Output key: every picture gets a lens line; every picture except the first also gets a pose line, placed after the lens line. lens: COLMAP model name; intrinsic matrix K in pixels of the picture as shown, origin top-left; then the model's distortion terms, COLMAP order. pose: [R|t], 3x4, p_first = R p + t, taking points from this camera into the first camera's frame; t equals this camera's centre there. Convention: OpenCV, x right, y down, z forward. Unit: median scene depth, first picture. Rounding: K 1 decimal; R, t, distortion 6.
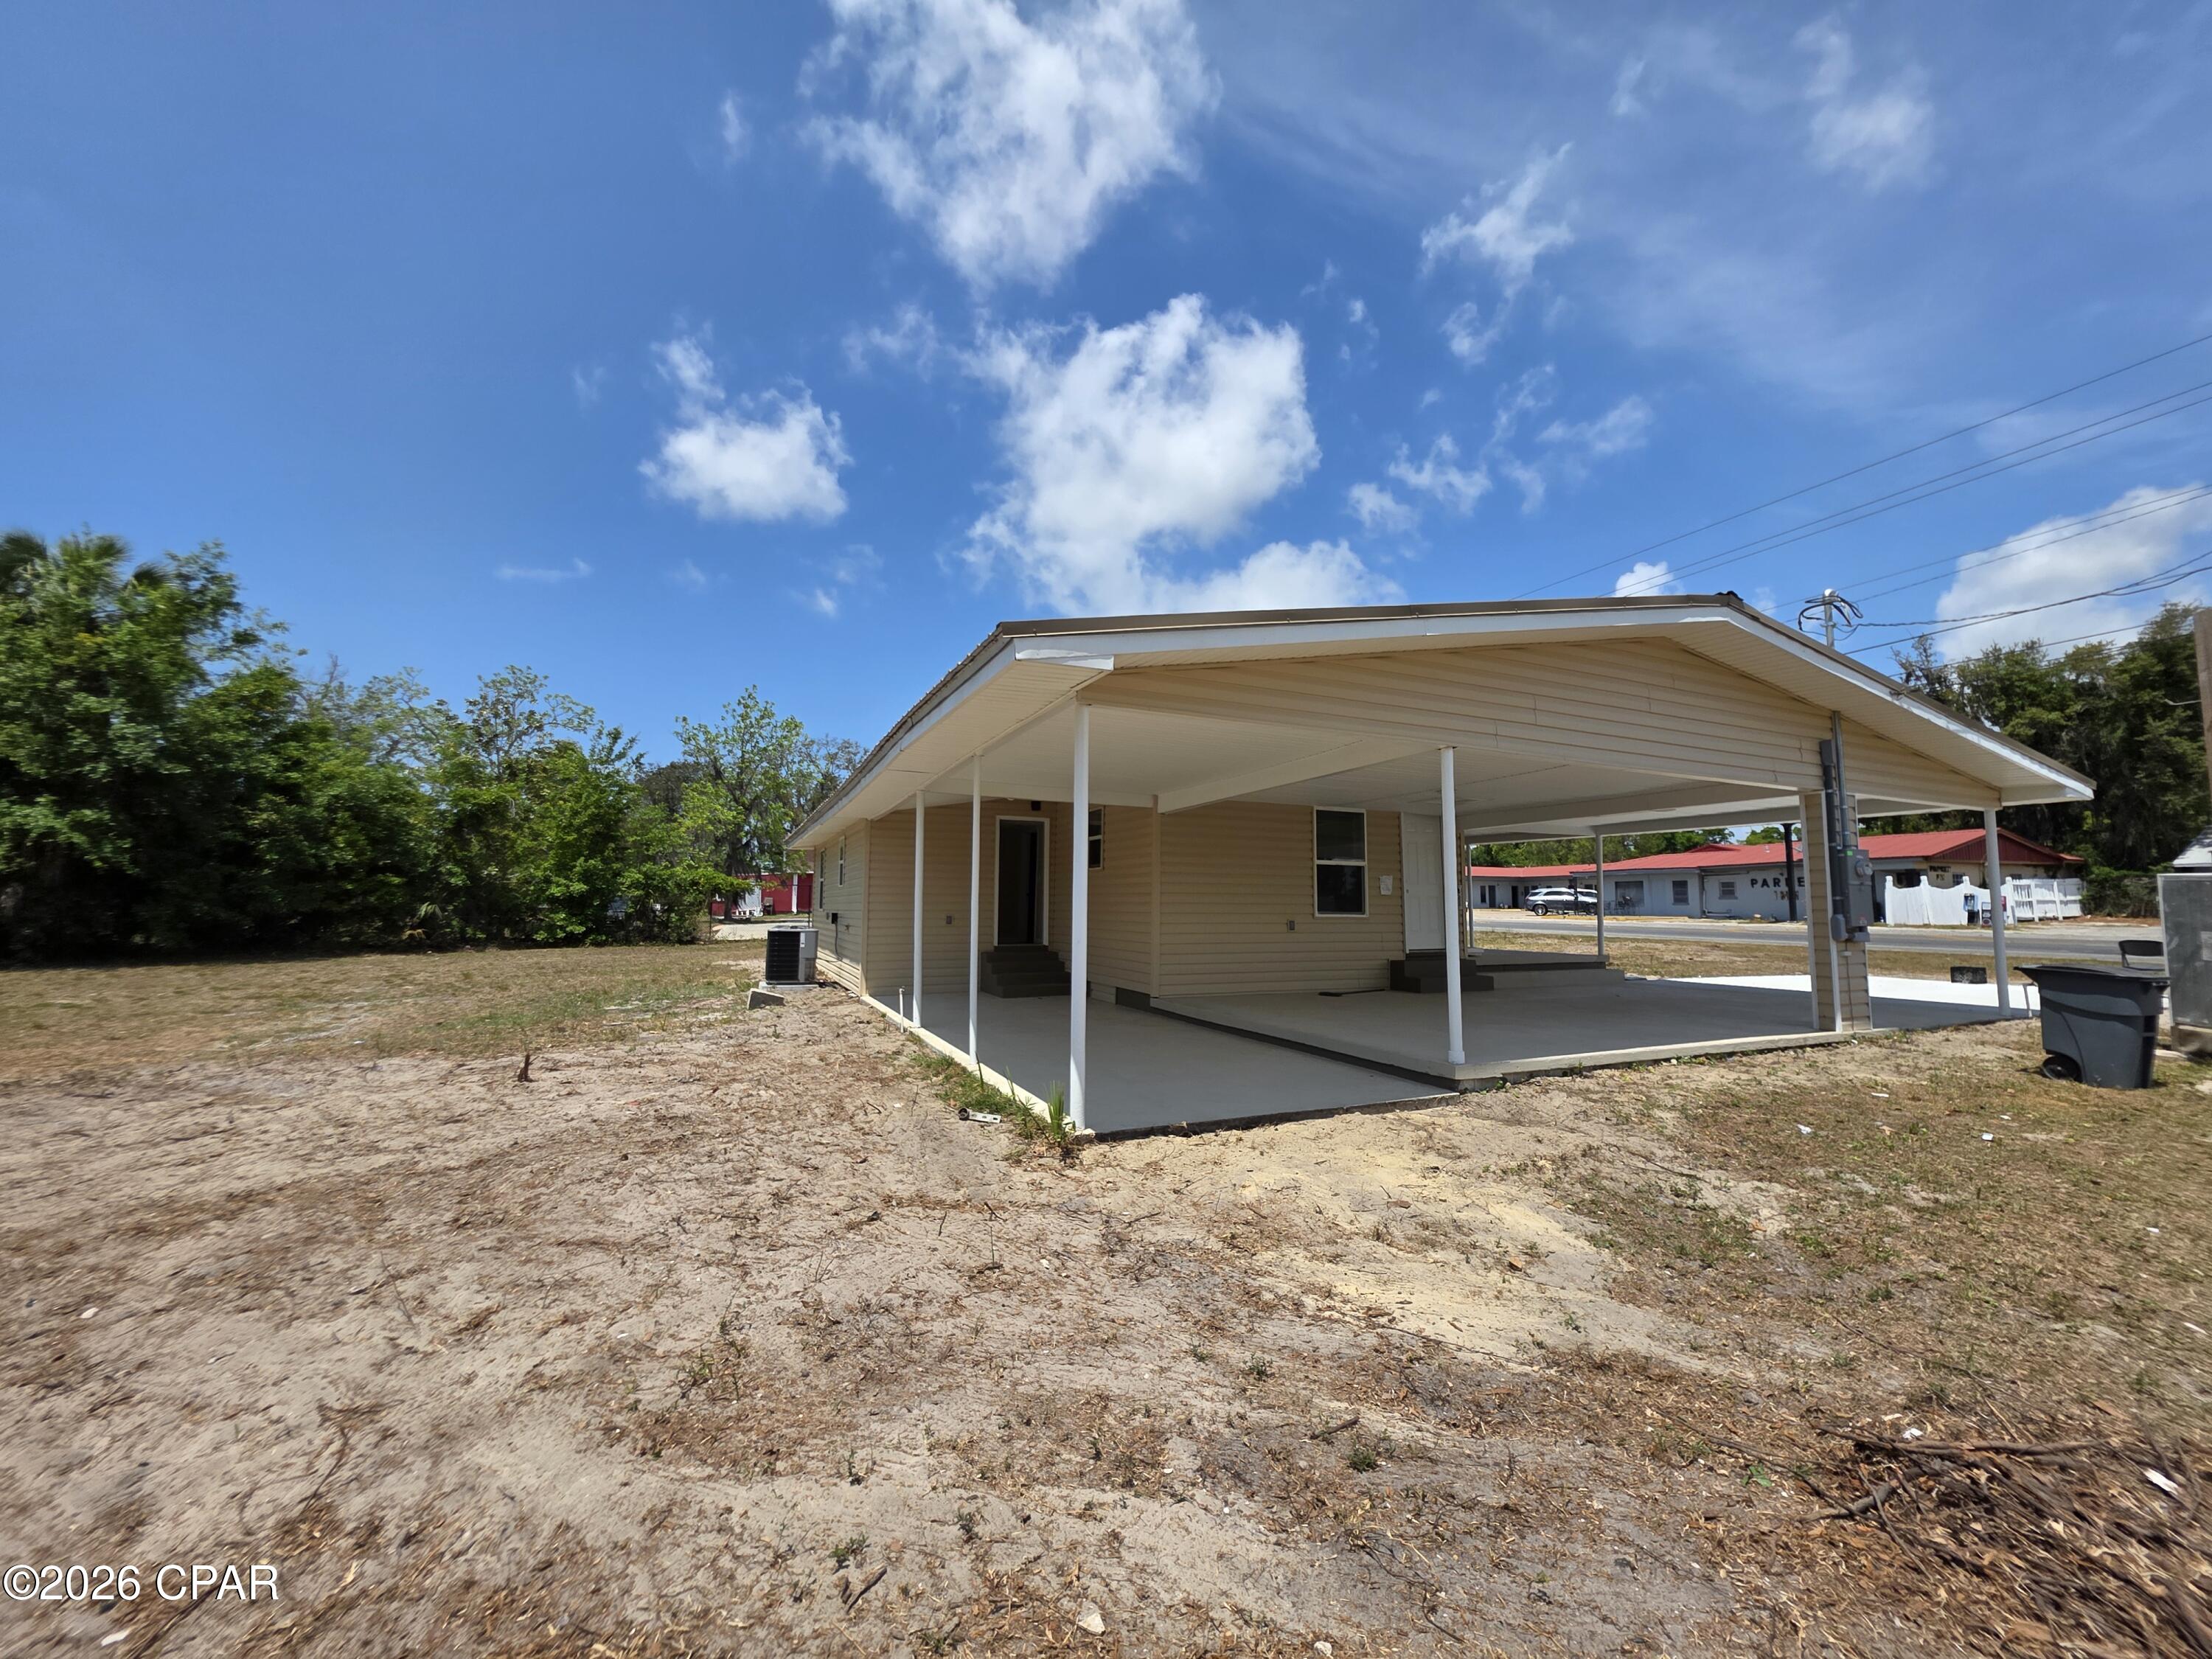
lens RADIAL K [[902.2, 0, 1100.7], [0, 902.2, 829.3], [0, 0, 1]] dist [-0.000083, 0.000181]
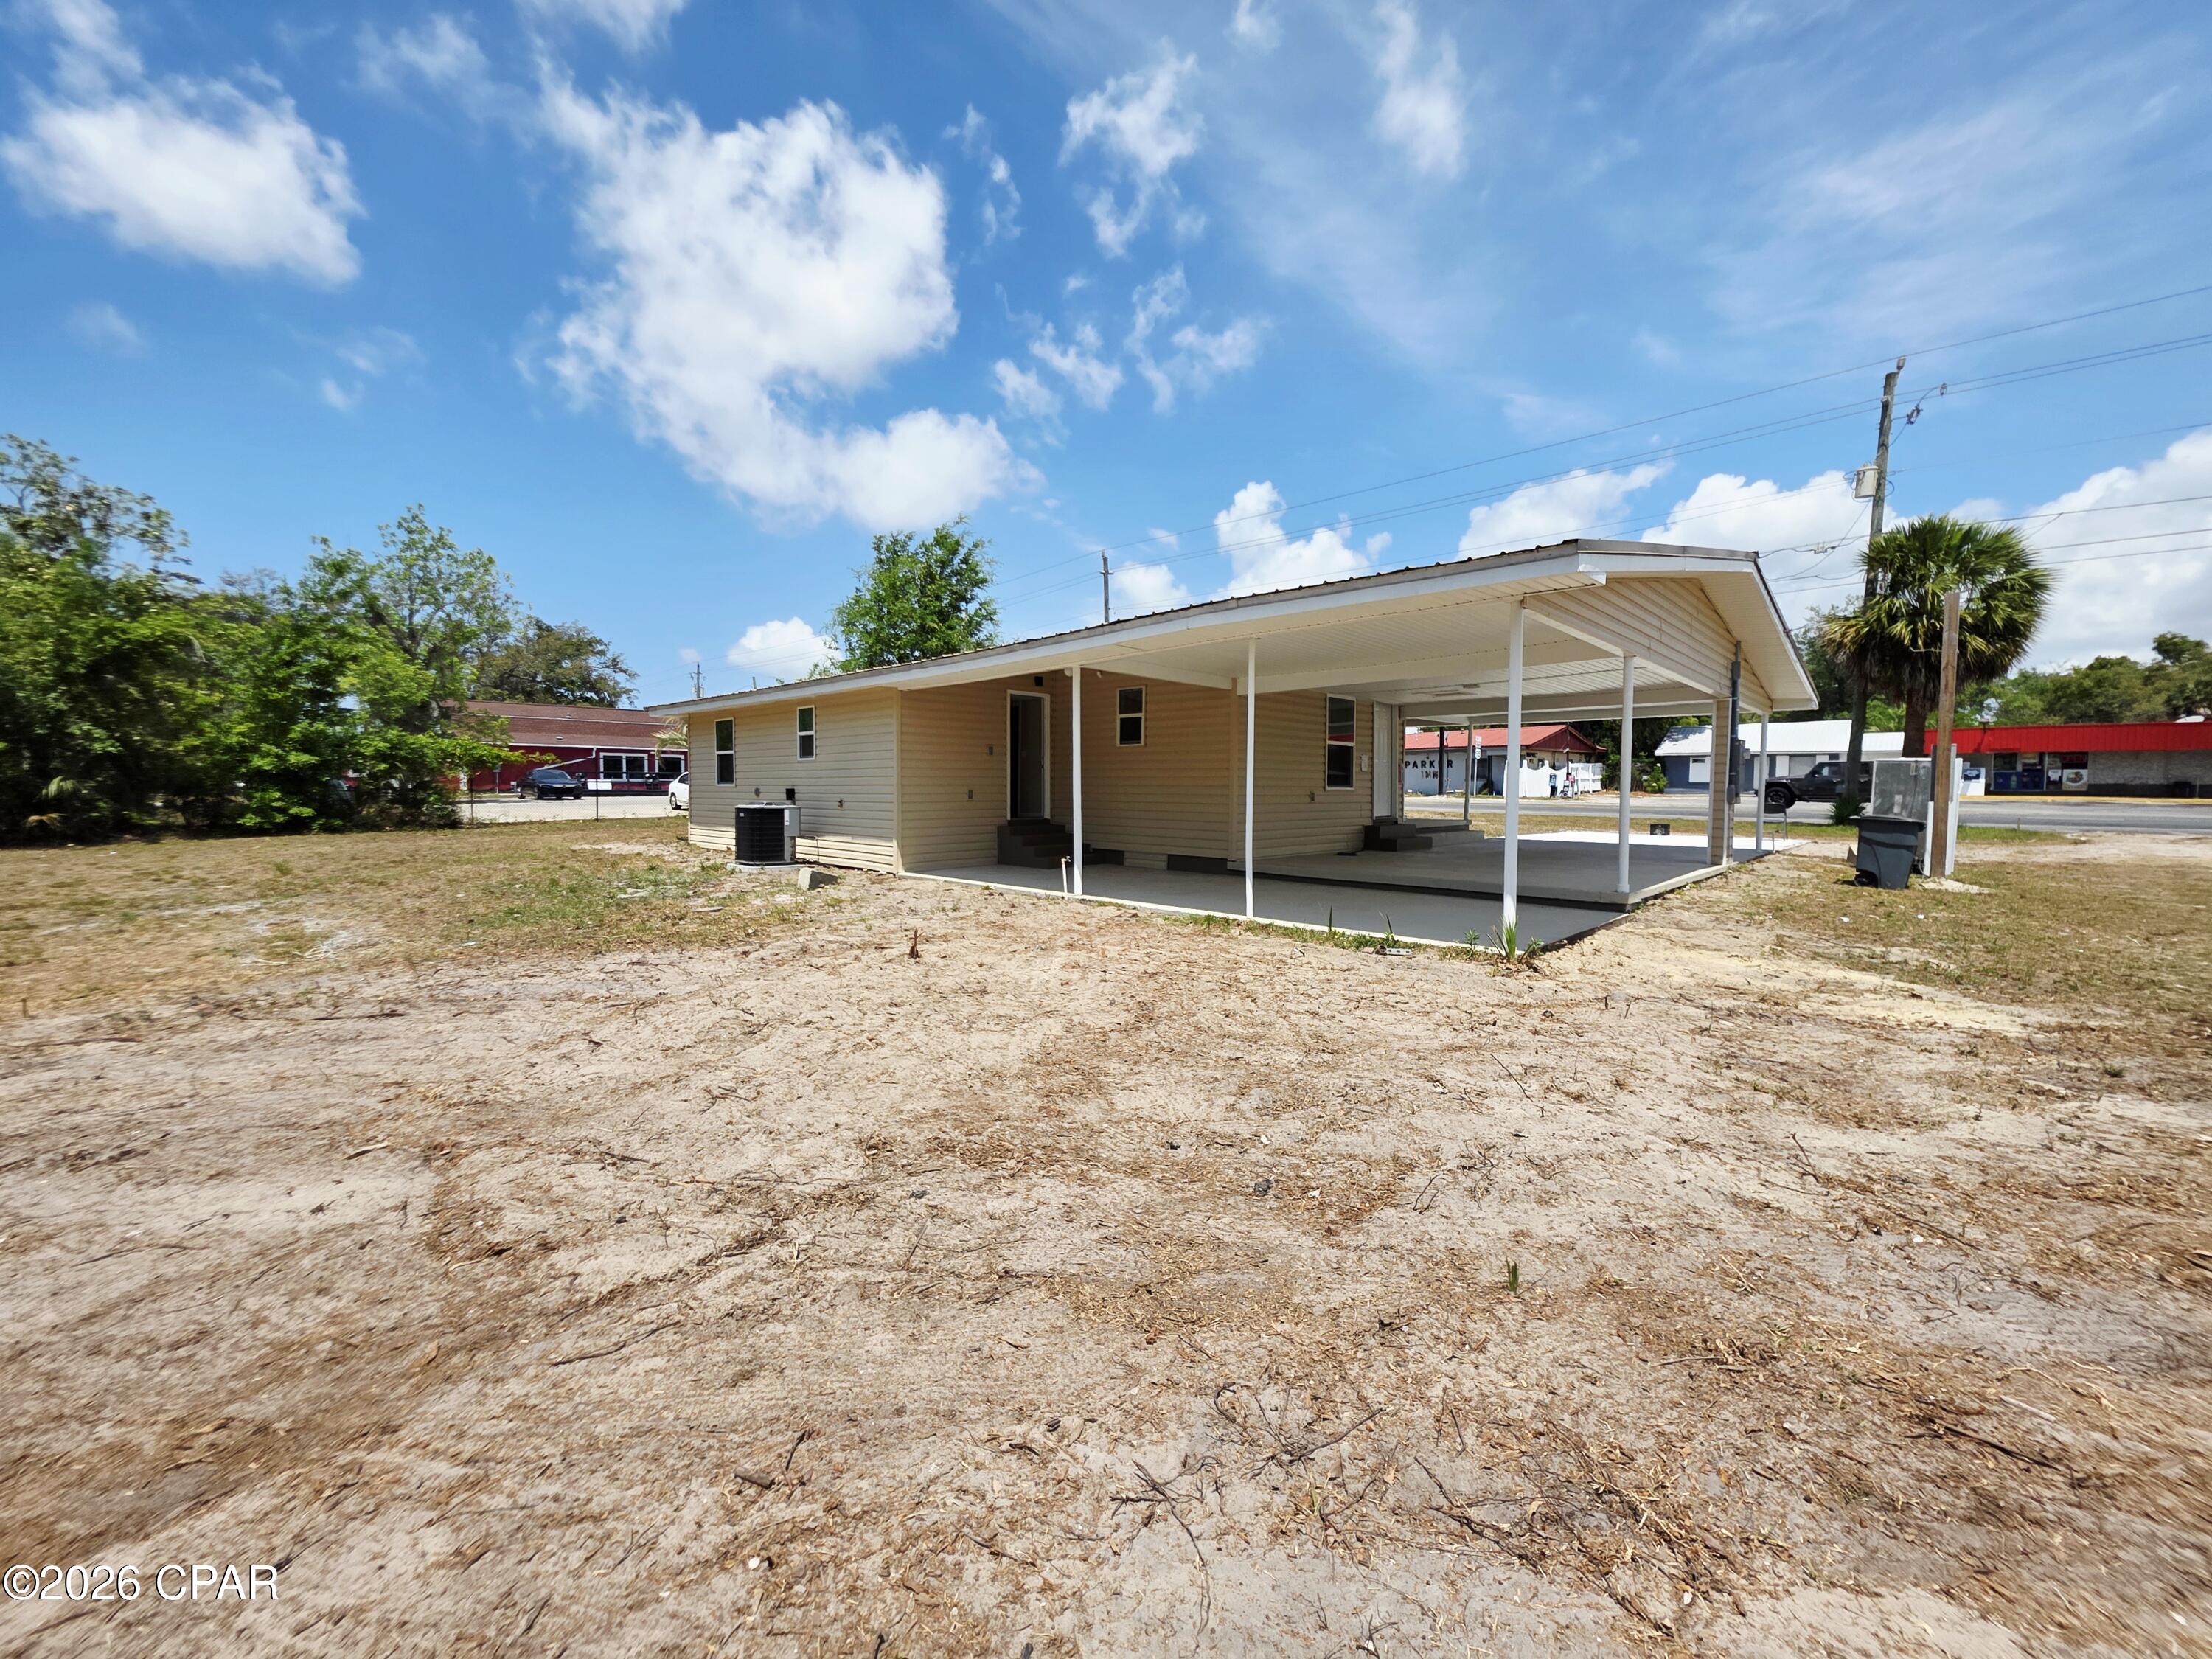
lens RADIAL K [[904.3, 0, 1105.9], [0, 904.3, 807.8], [0, 0, 1]] dist [-0.004977, 0.000136]
pose [[0.926490, -0.010528, 0.376172, -0.295321], [-0.030921, 0.994099, 0.103979, 0.005521], [-0.375047, -0.107967, 0.920697, 0.019818]]
